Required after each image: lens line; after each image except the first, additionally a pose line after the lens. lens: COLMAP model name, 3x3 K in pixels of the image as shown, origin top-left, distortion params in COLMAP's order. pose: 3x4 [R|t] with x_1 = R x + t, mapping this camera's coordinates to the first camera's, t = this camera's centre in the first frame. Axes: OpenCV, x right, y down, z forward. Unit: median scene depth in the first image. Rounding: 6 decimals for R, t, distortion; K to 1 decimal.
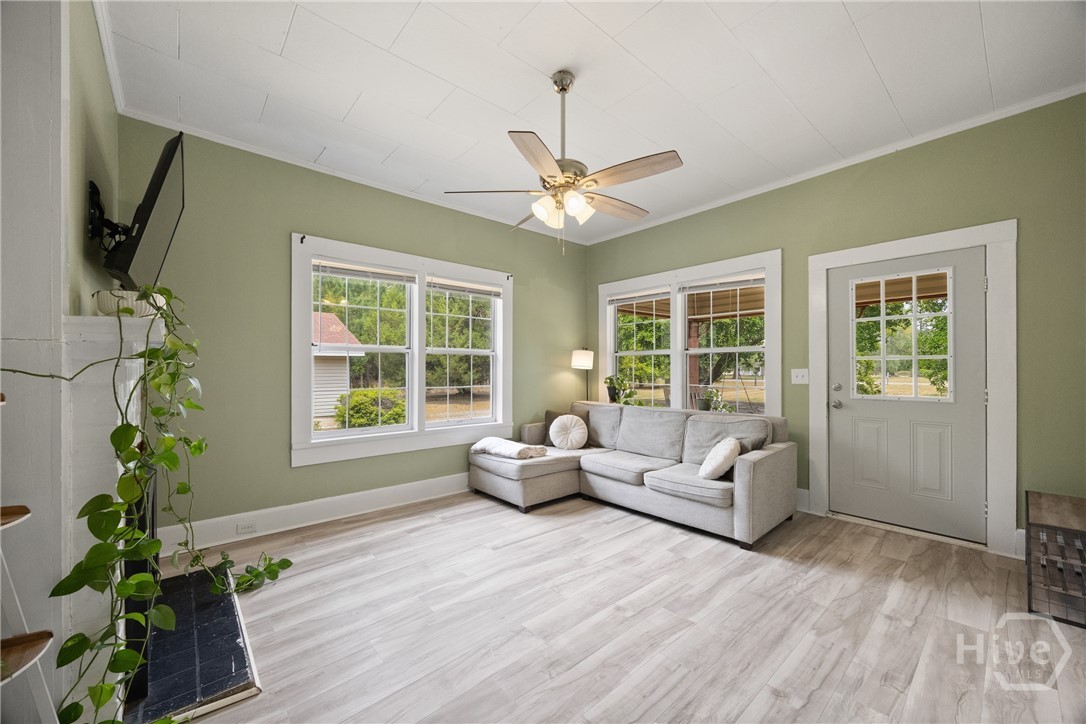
lens RADIAL K [[419.7, 0, 536.3], [0, 419.7, 372.5], [0, 0, 1]] dist [-0.000289, -0.000359]
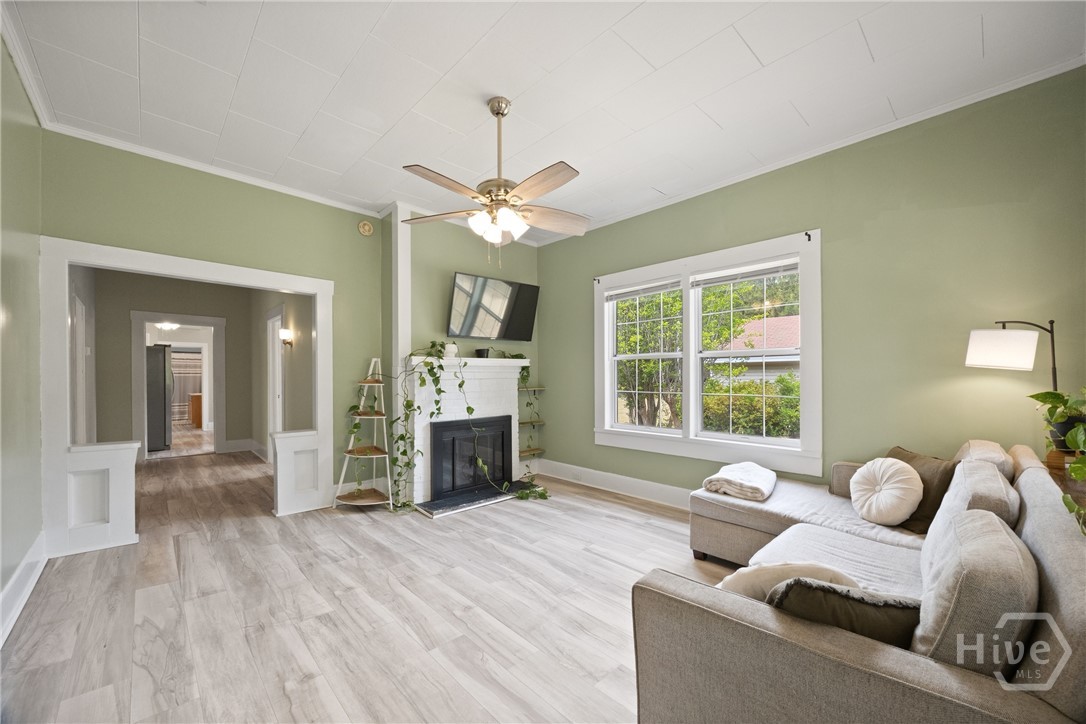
lens RADIAL K [[419.7, 0, 547.1], [0, 419.7, 379.0], [0, 0, 1]] dist [-0.000289, -0.000359]
pose [[0.044651, 0.004739, -0.998991, 0.995025], [-0.002150, 0.999987, 0.004648, -0.000459], [0.999000, 0.001940, 0.044661, 0.930677]]
